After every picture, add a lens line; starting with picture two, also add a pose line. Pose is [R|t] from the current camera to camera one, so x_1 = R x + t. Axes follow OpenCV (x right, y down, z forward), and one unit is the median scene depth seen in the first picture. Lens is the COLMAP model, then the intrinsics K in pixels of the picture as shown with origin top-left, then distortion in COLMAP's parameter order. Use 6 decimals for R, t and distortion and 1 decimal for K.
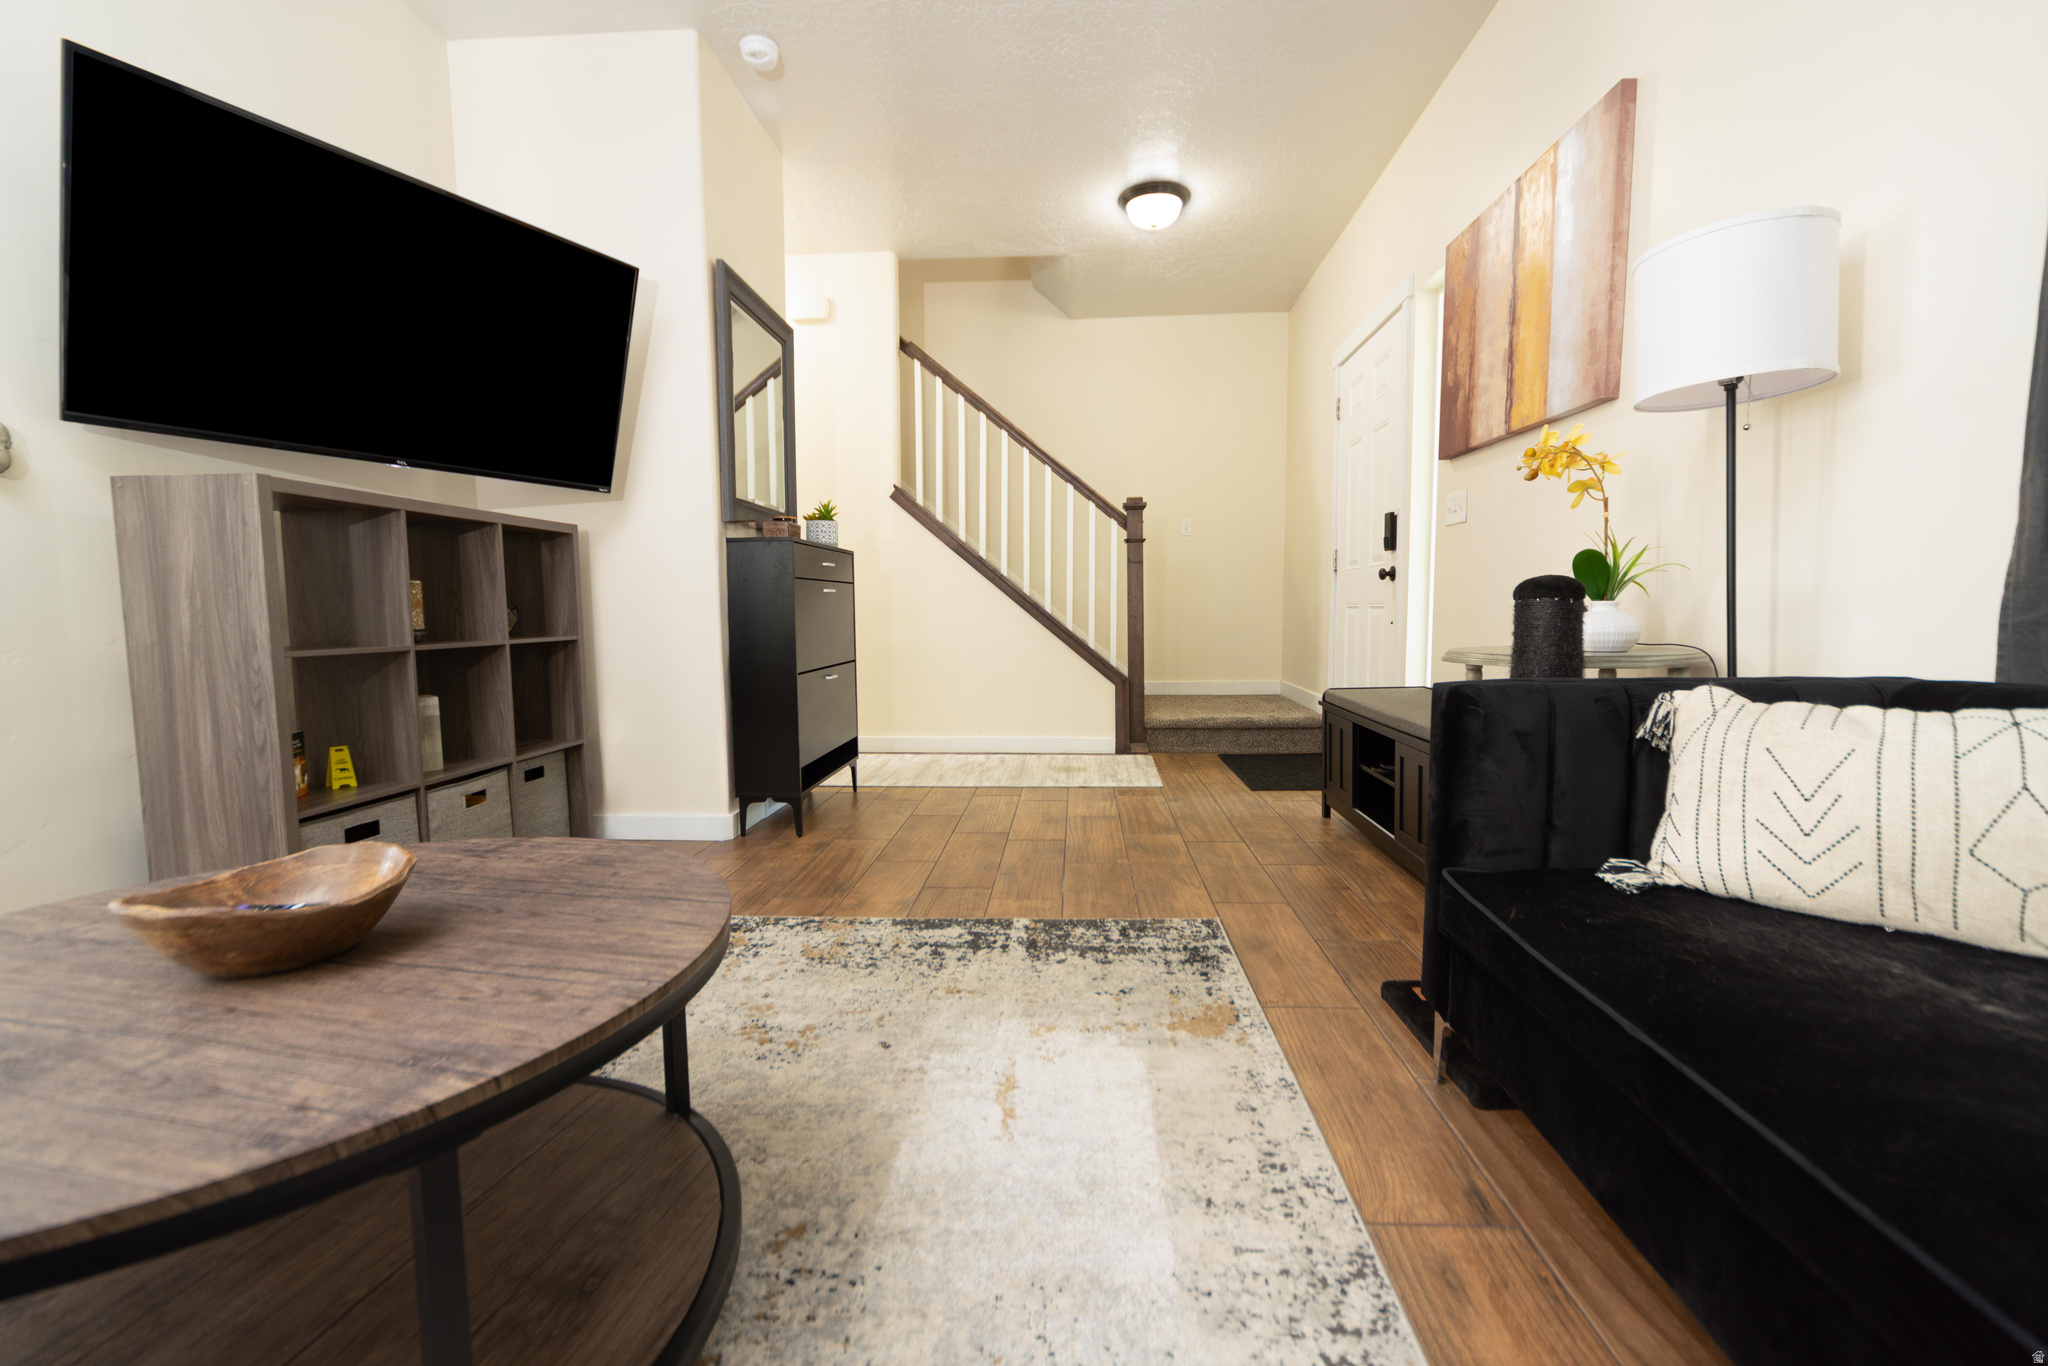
lens RADIAL K [[847.1, 0, 1033.6], [0, 847.1, 682.7], [0, 0, 1]] dist [-0.004098, -0.000303]
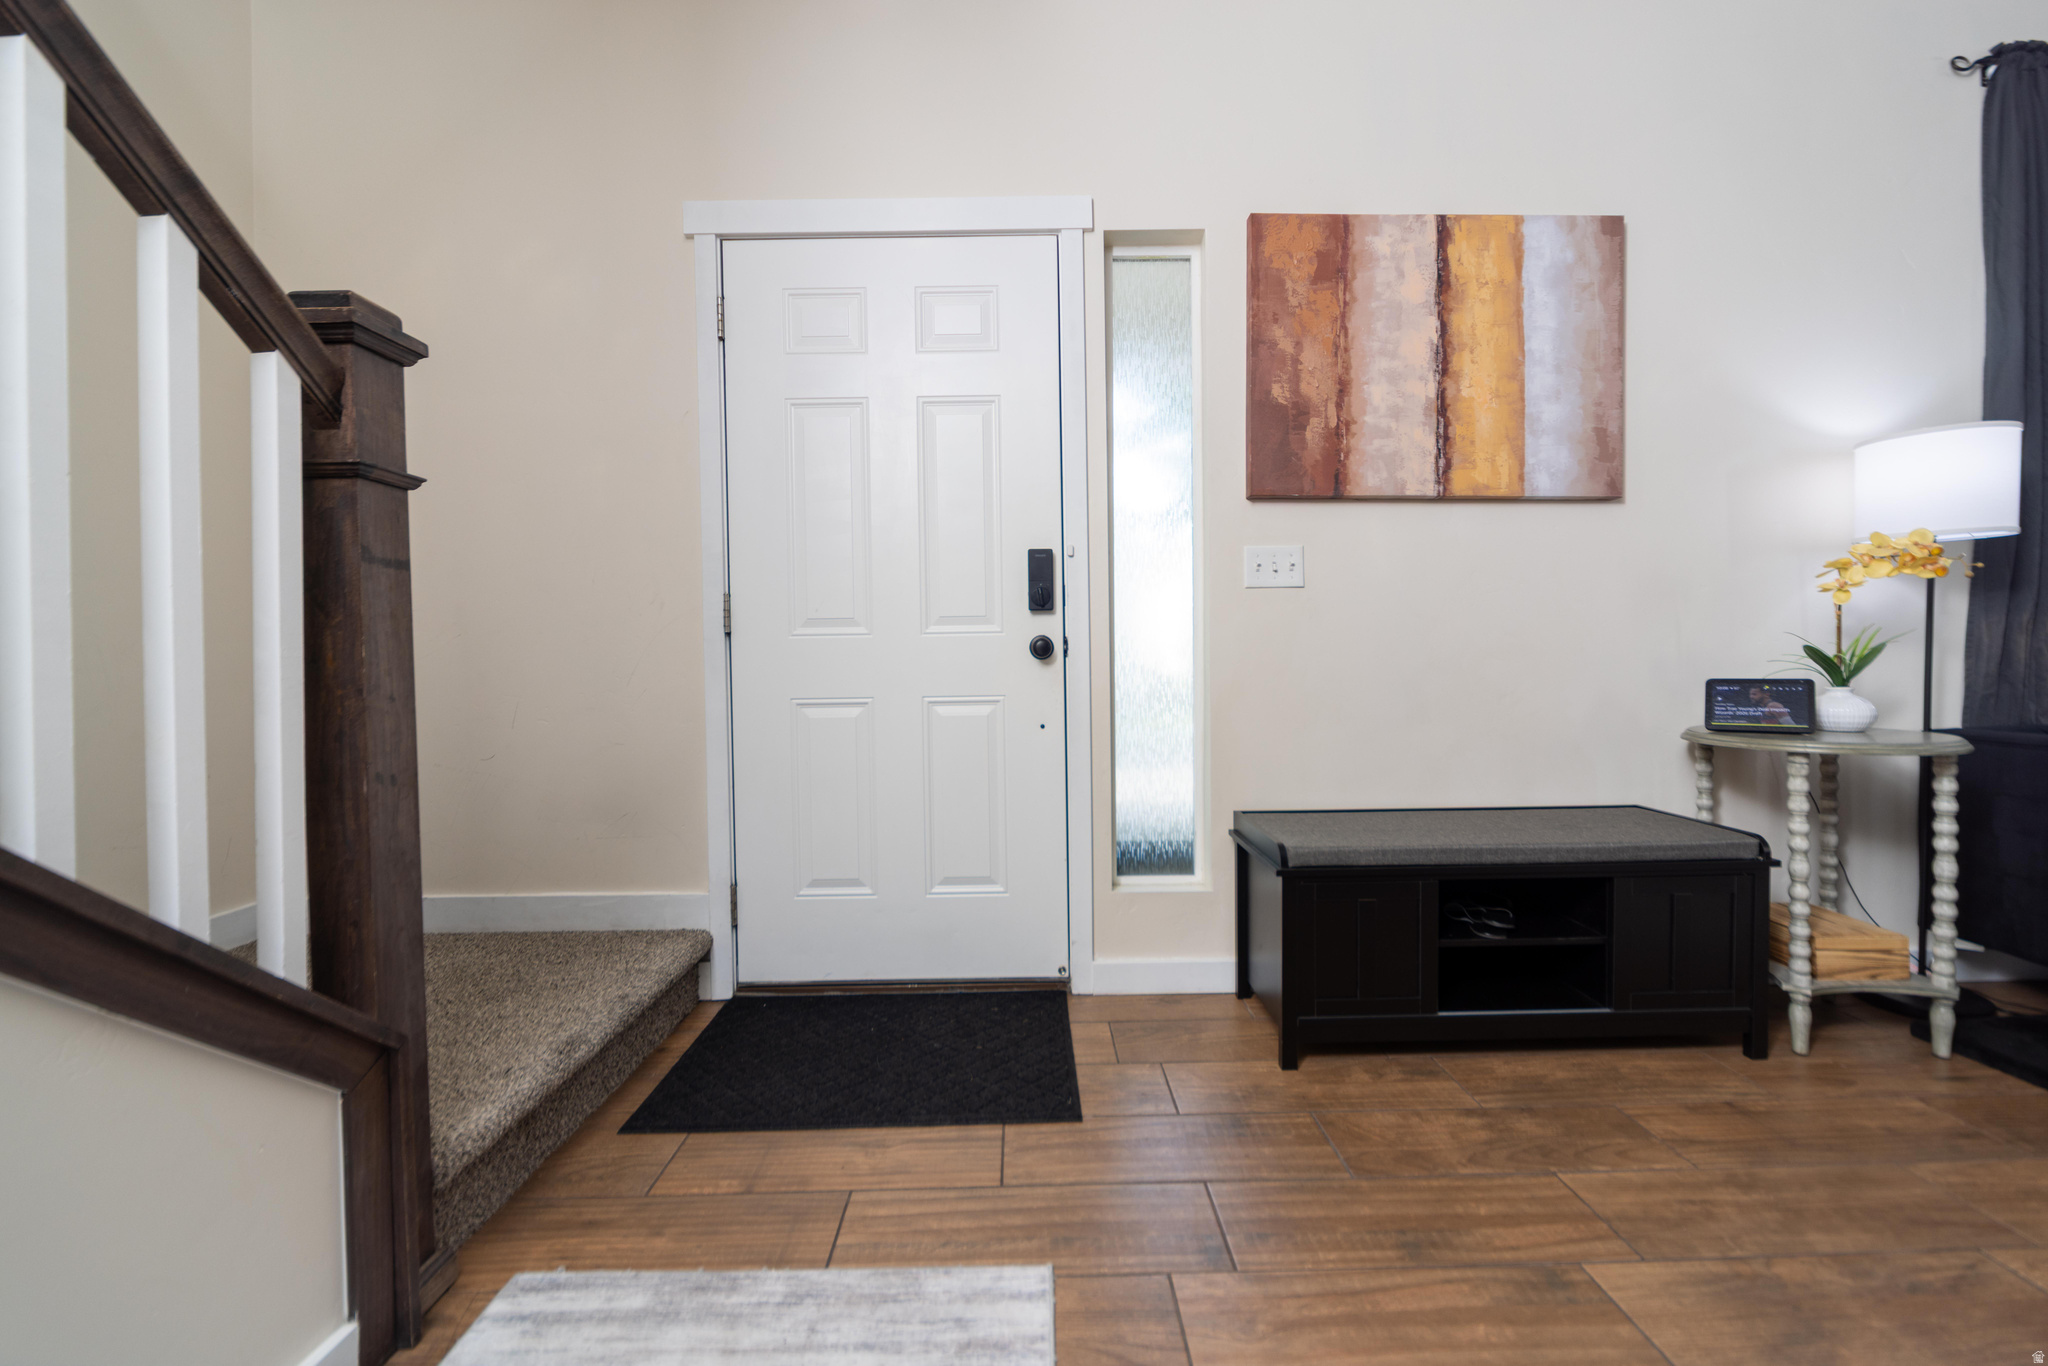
lens RADIAL K [[809.2, 0, 1034.8], [0, 809.2, 675.0], [0, 0, 1]] dist [-0.004718, -0.000512]
pose [[-0.067945, -0.001997, 0.997687, -0.280015], [0.104361, 0.994498, 0.009098, -0.193955], [-0.992216, 0.104737, -0.067363, 1.762023]]
